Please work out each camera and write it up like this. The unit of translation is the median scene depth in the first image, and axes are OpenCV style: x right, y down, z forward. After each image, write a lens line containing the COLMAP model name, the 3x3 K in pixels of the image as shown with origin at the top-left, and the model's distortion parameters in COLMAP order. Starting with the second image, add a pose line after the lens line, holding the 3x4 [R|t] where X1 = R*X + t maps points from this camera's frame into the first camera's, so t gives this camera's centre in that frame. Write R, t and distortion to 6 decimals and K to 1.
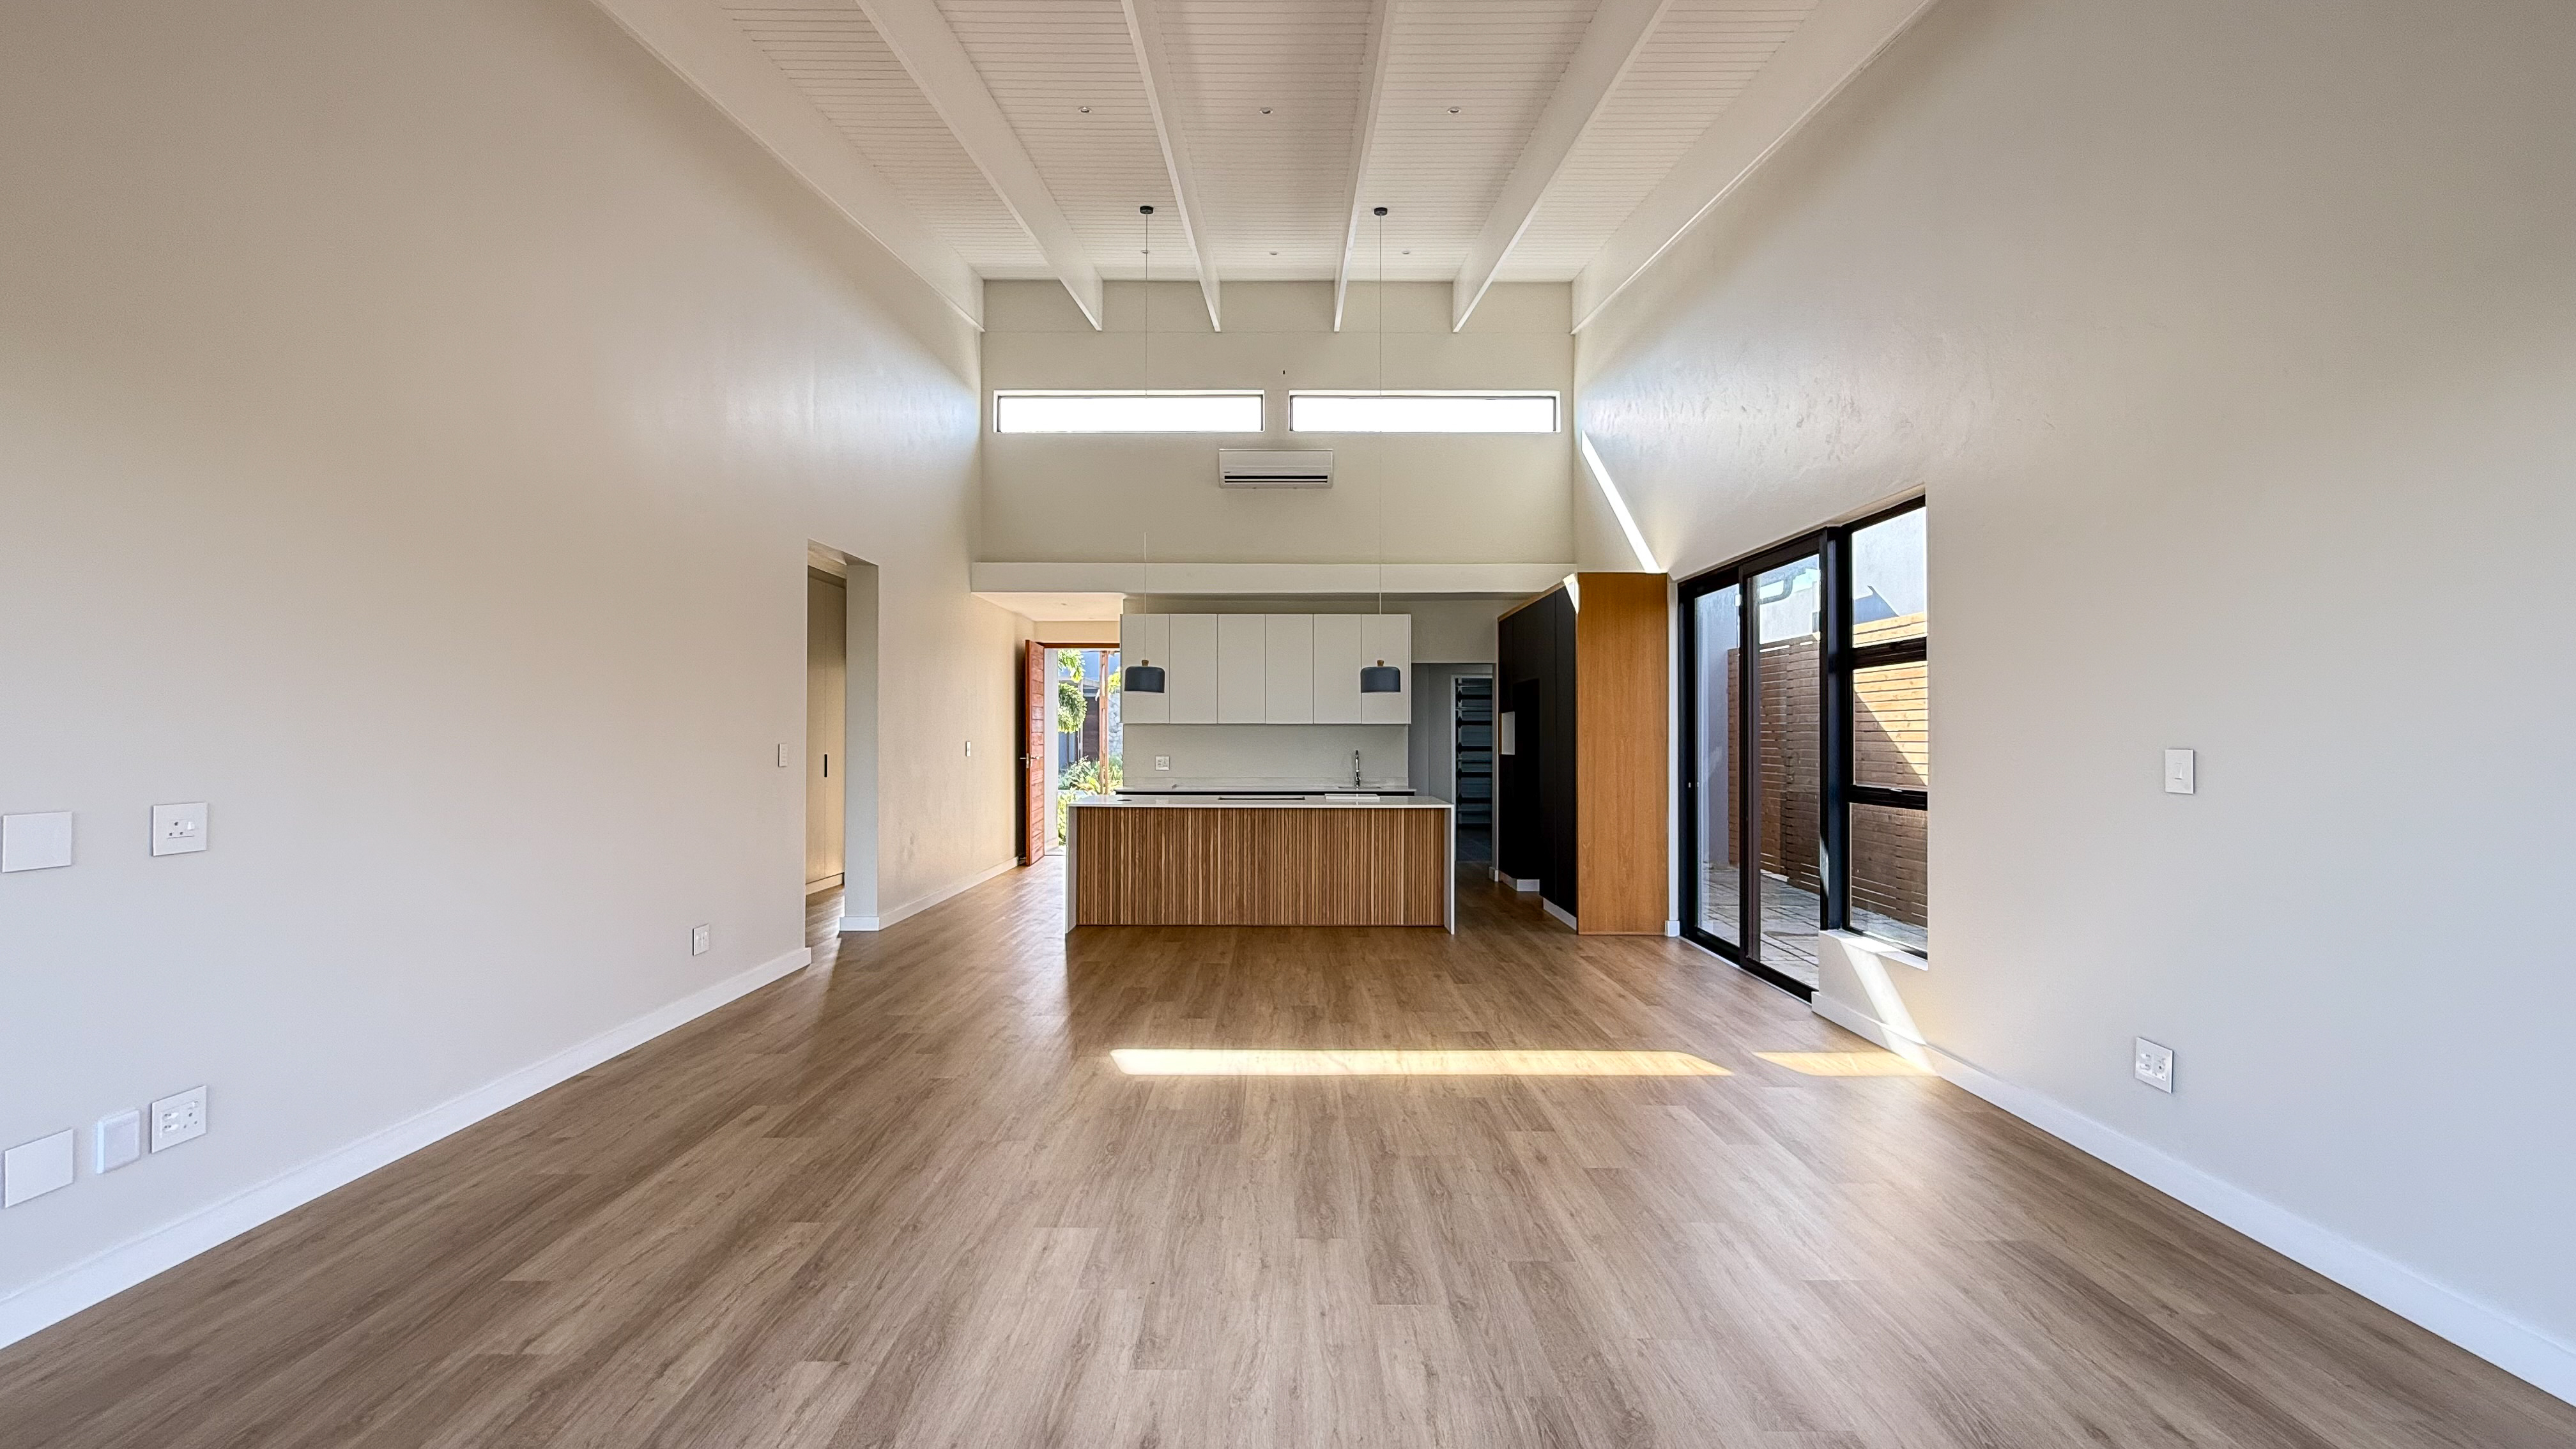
lens RADIAL K [[1034.4, 0, 1262.1], [0, 1034.4, 725.8], [0, 0, 1]] dist [0.000777, 0.000018]
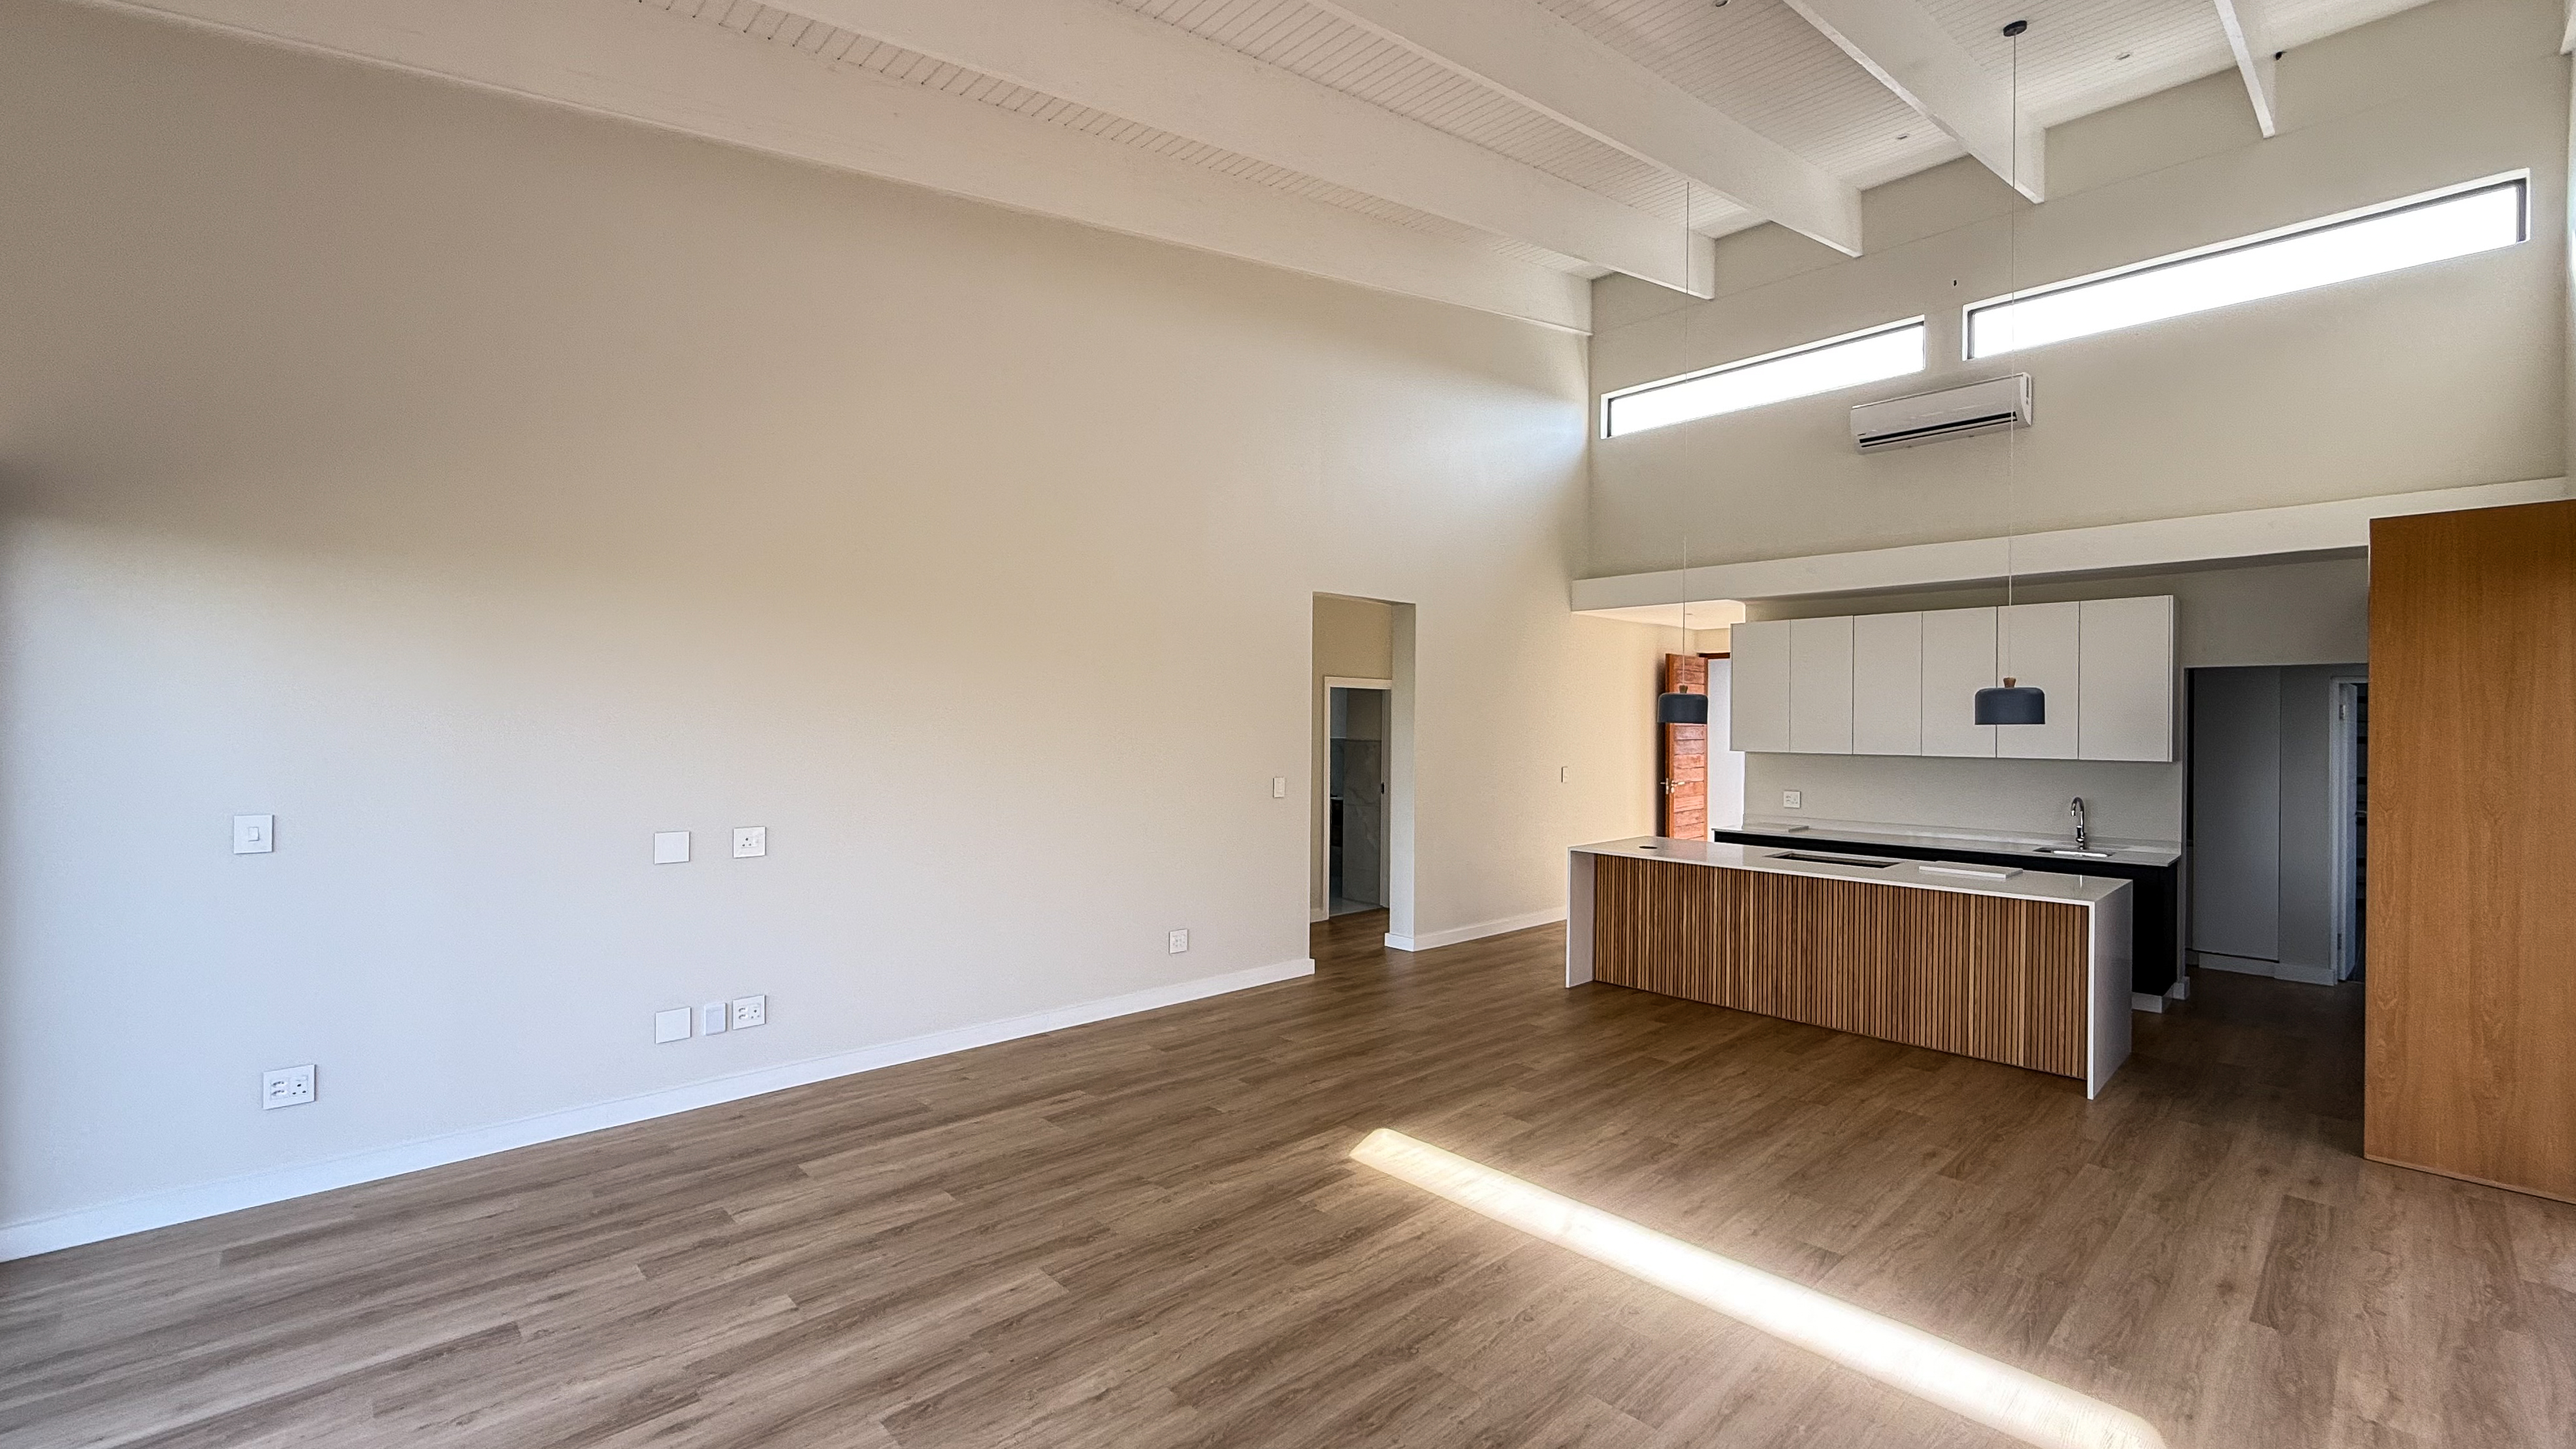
lens RADIAL K [[1034.5, 0, 1262.1], [0, 1034.5, 725.8], [0, 0, 1]] dist [0.000777, 0.000018]
pose [[0.685984, 0.002932, -0.727610, 0.304855], [0.002640, 0.999975, 0.006519, -0.041302], [0.727612, -0.006392, 0.685960, 0.171196]]
